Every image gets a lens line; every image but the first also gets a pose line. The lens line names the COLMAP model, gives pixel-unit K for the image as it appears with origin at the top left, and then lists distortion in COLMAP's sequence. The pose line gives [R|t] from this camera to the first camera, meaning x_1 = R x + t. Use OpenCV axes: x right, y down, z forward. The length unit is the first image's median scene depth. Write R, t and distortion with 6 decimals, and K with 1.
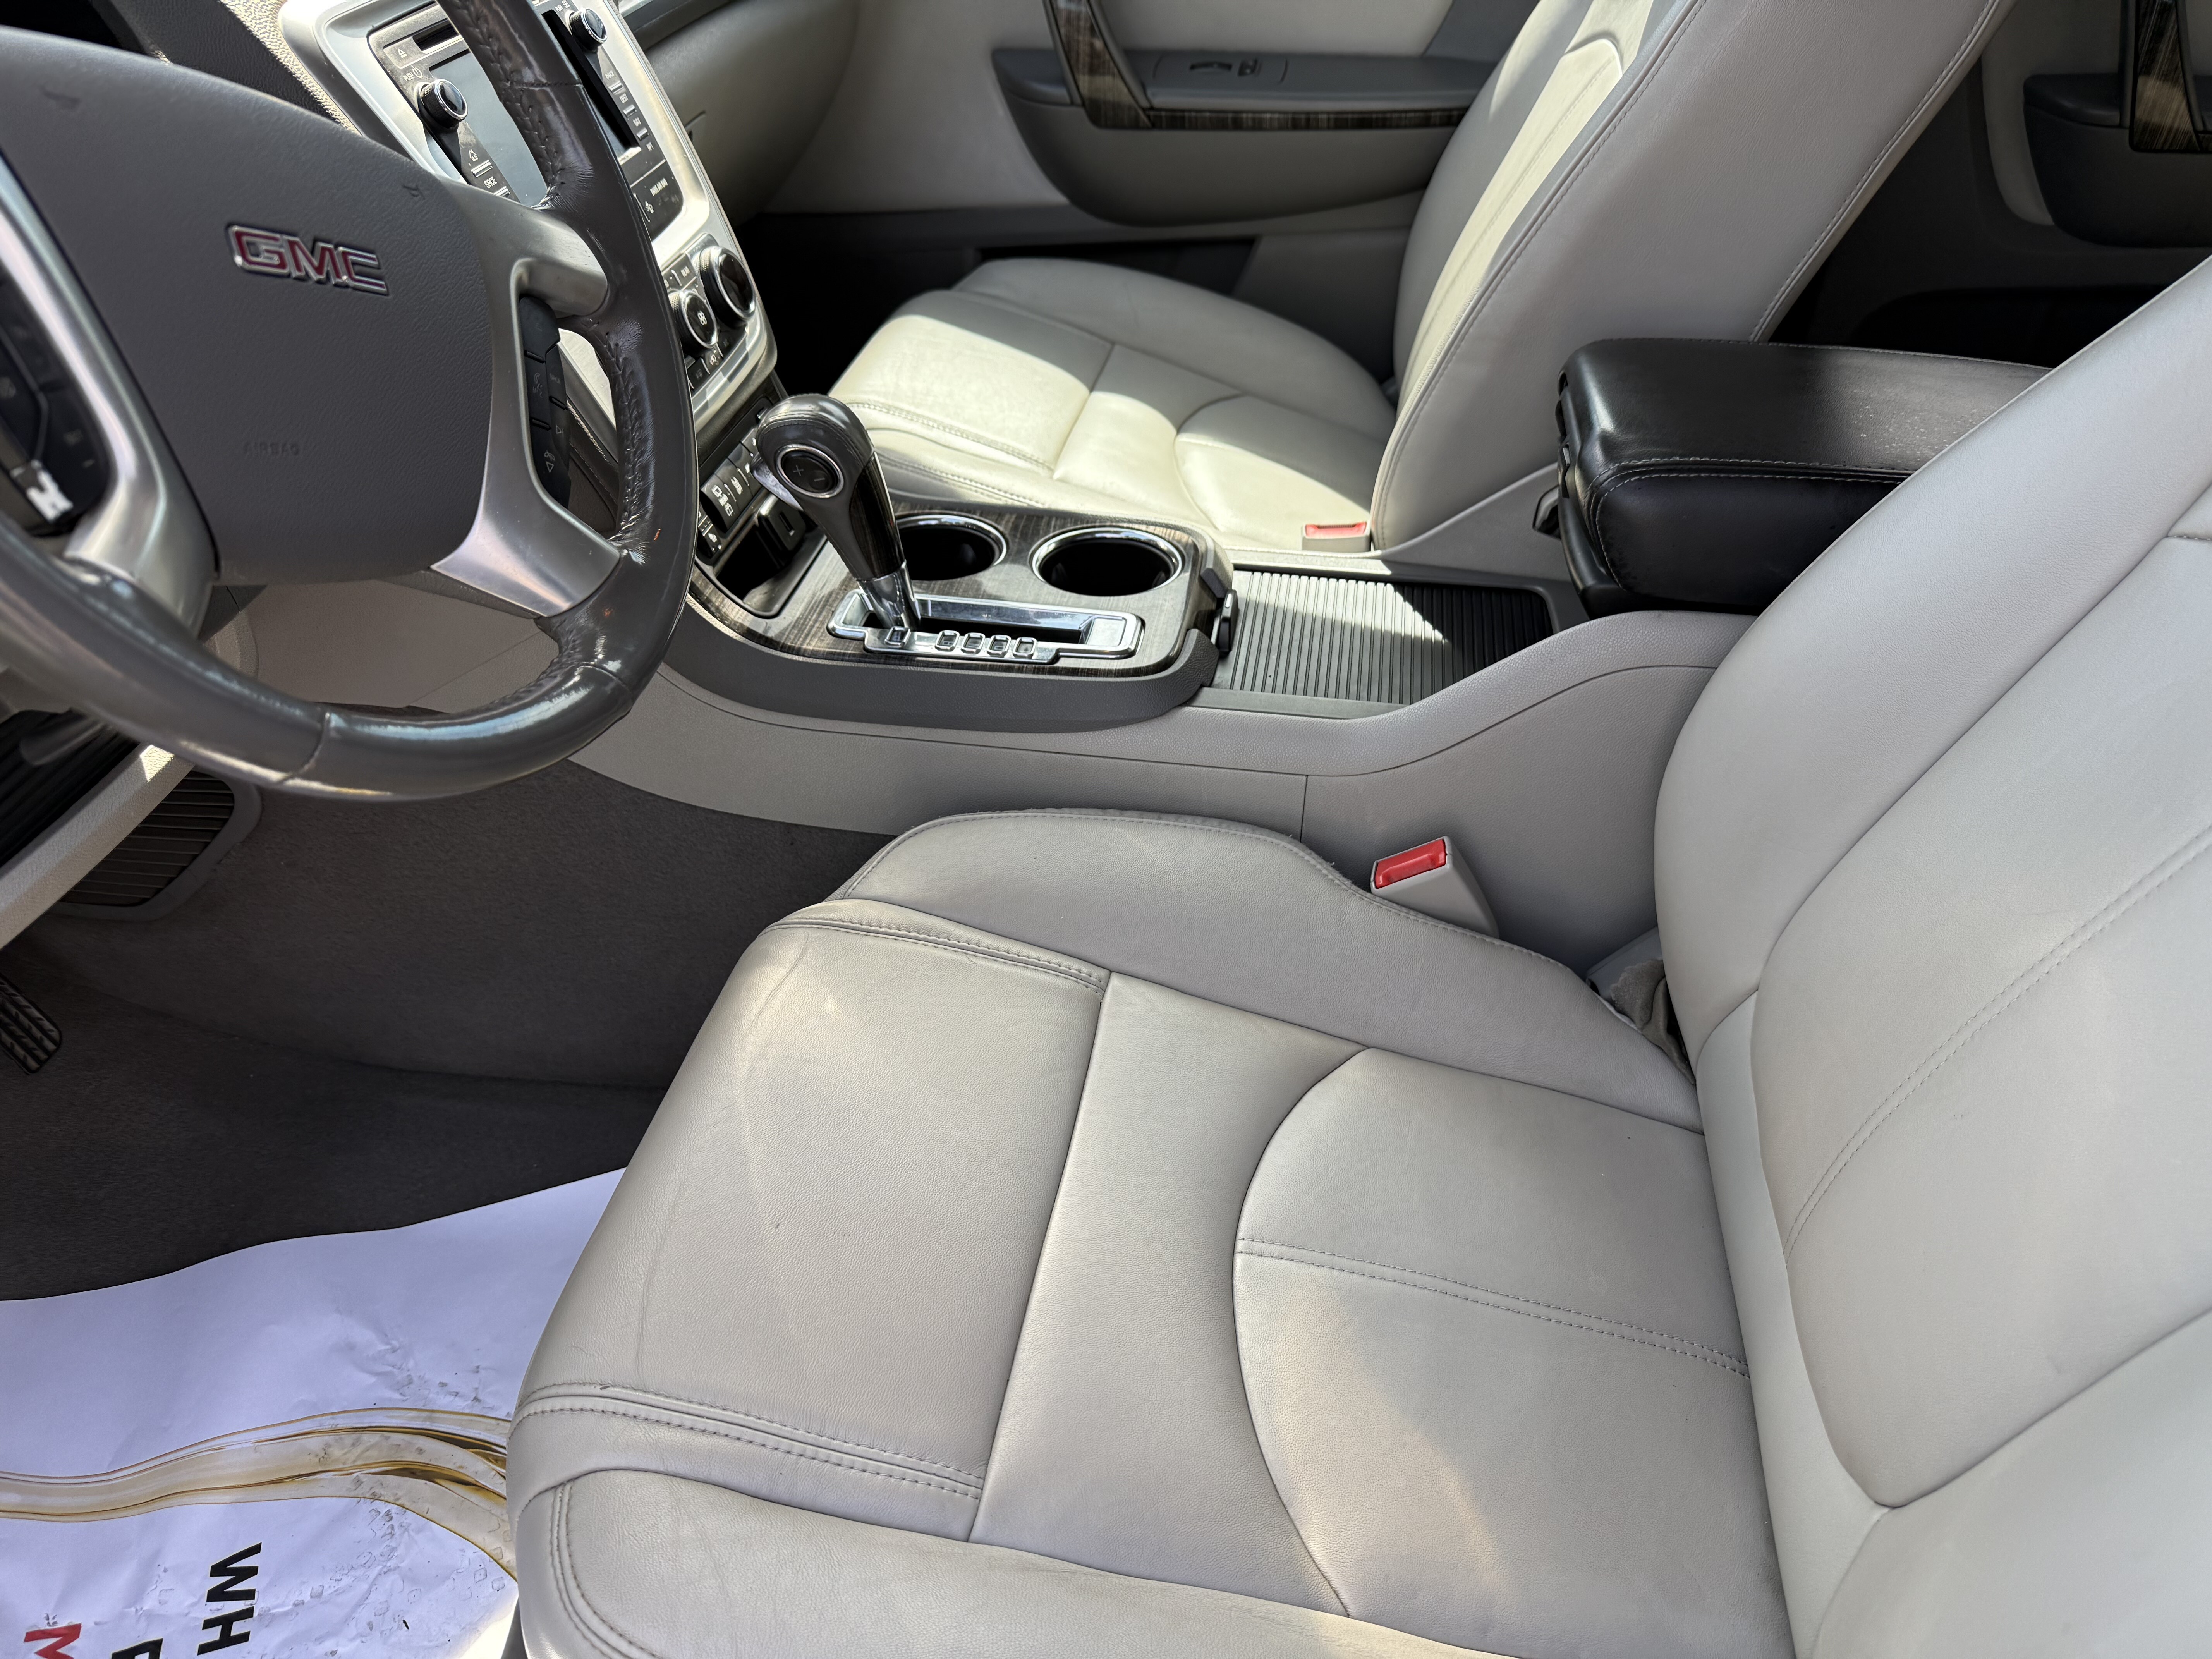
lens RADIAL K [[1564.1, 0, 1106.0], [0, 1564.1, 829.5], [0, 0, 1]] dist [-0.002490, -0.009130]
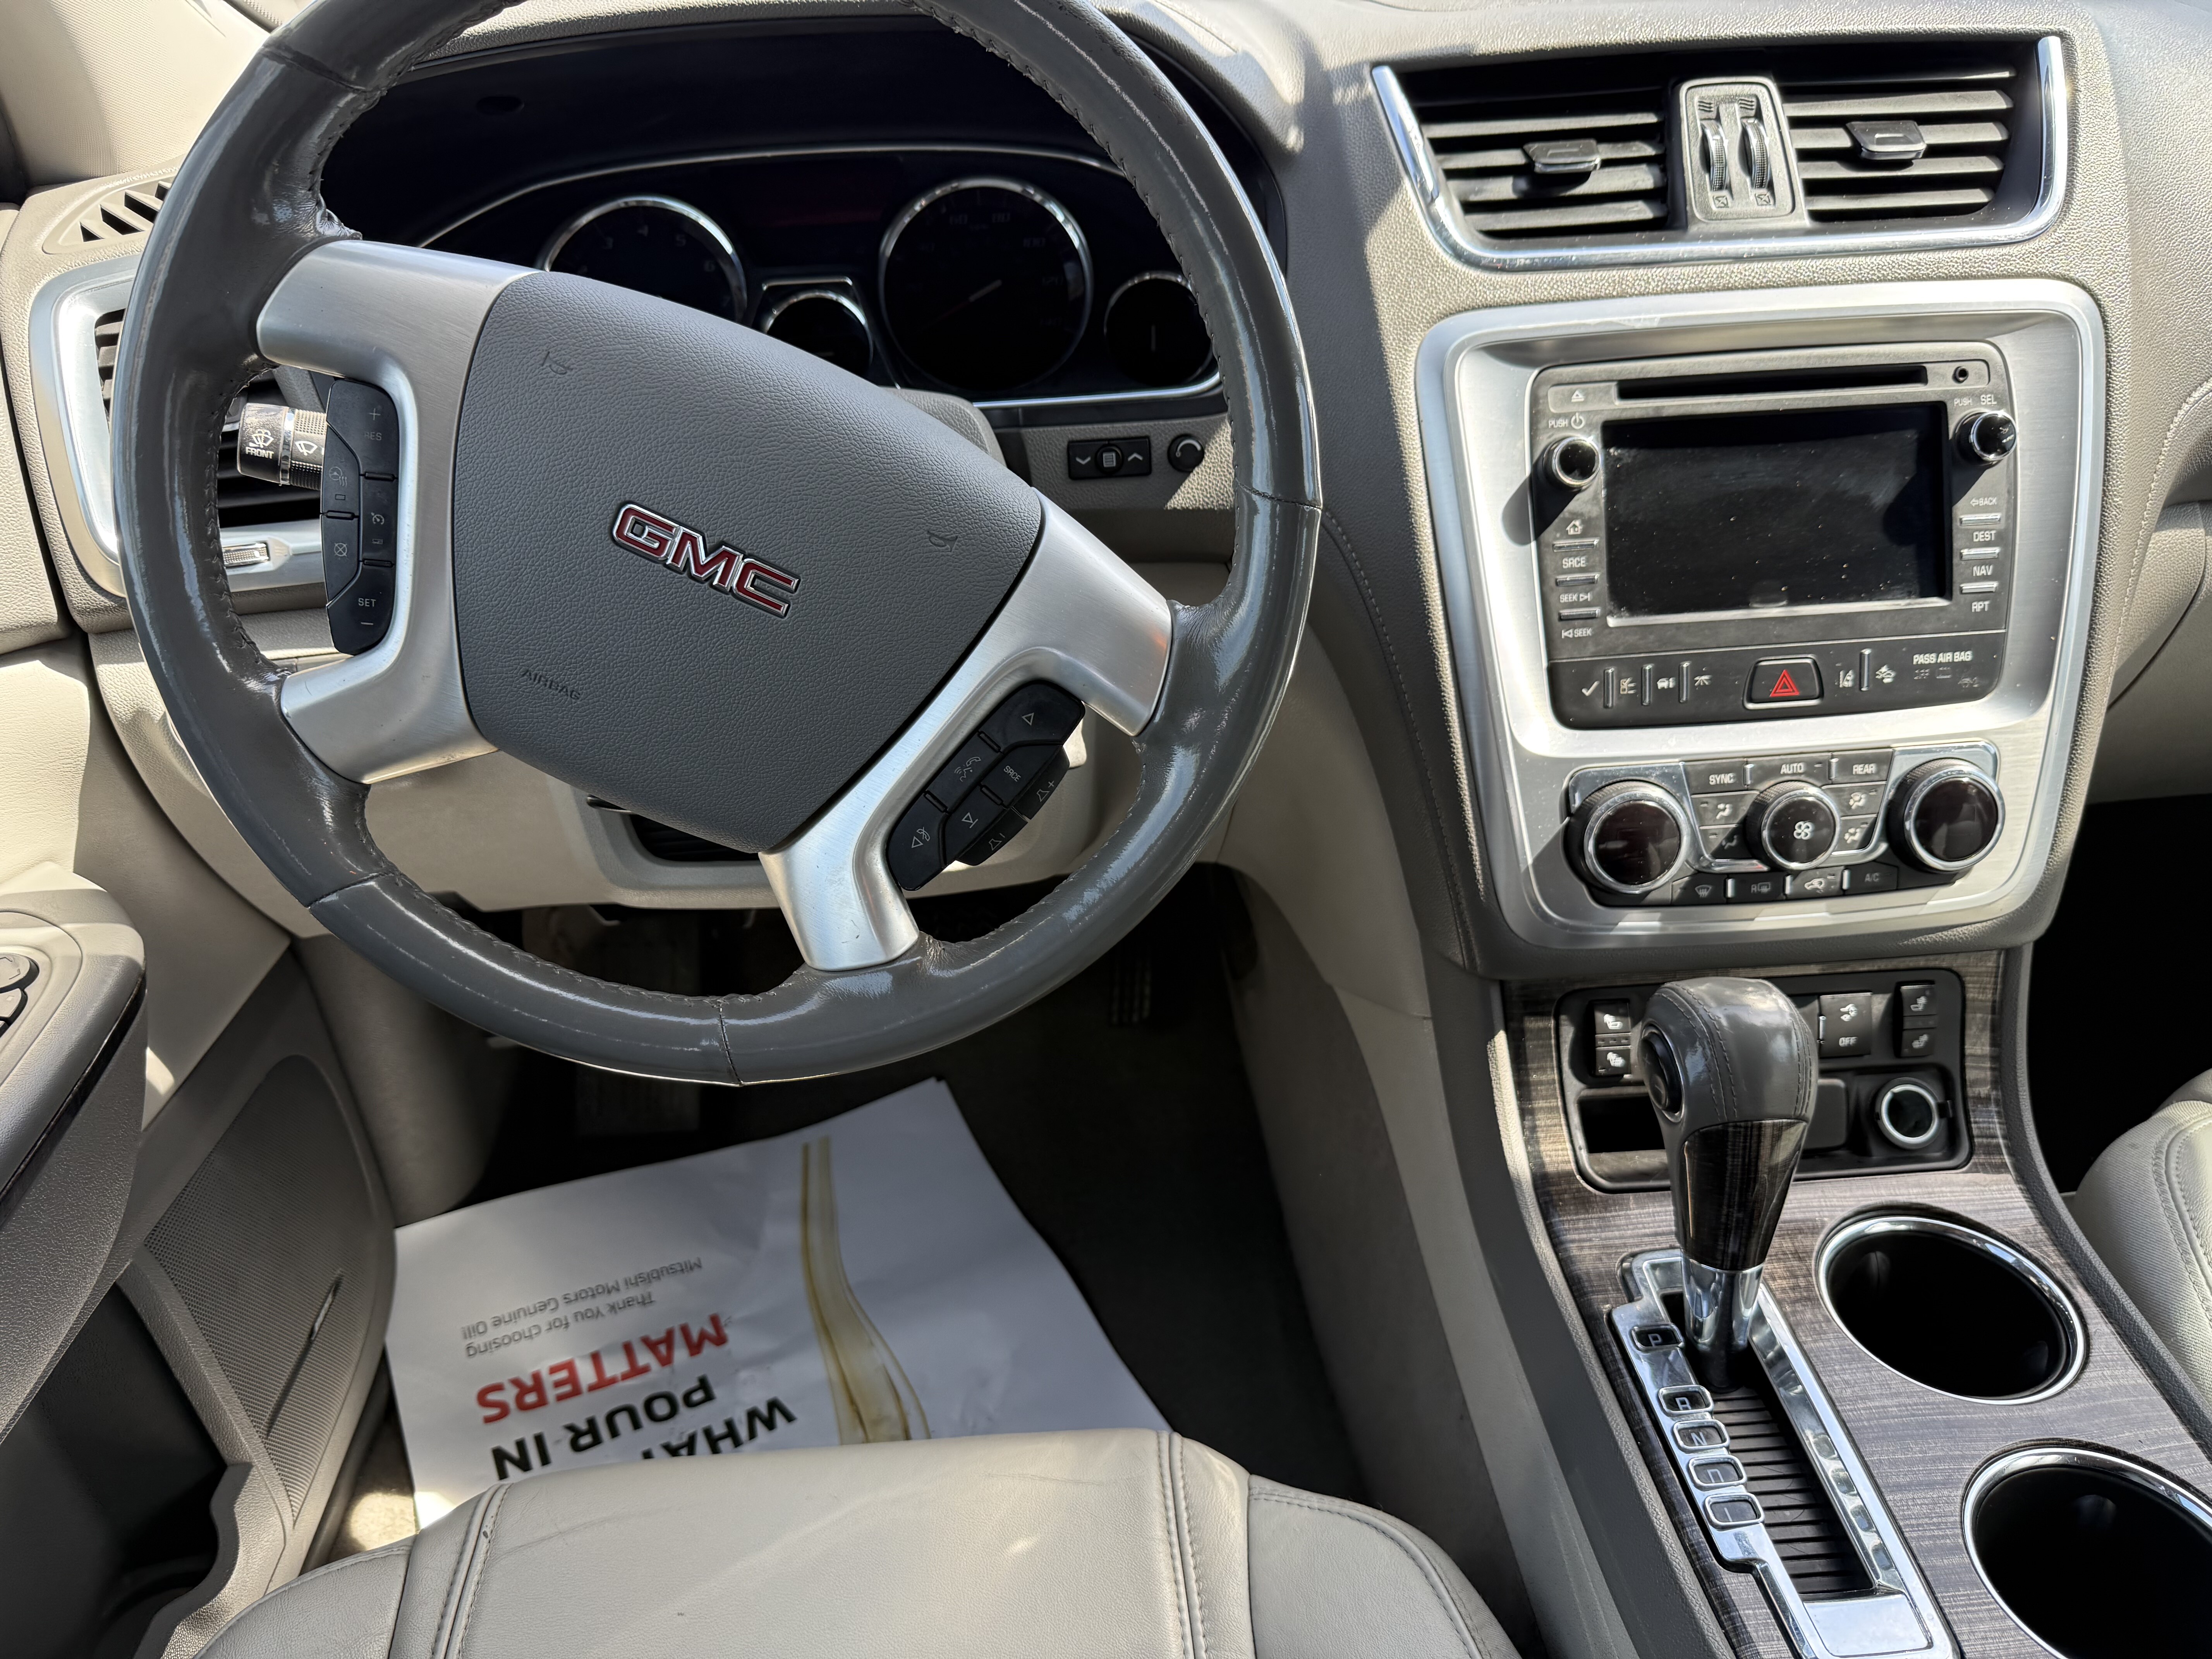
lens RADIAL K [[1564.1, 0, 1106.0], [0, 1564.1, 829.5], [0, 0, 1]] dist [-0.002490, -0.009130]
pose [[0.224698, 0.503835, -0.834063, 0.269045], [-0.570256, 0.762060, 0.306712, -0.370746], [0.790139, 0.406712, 0.458548, 0.429892]]
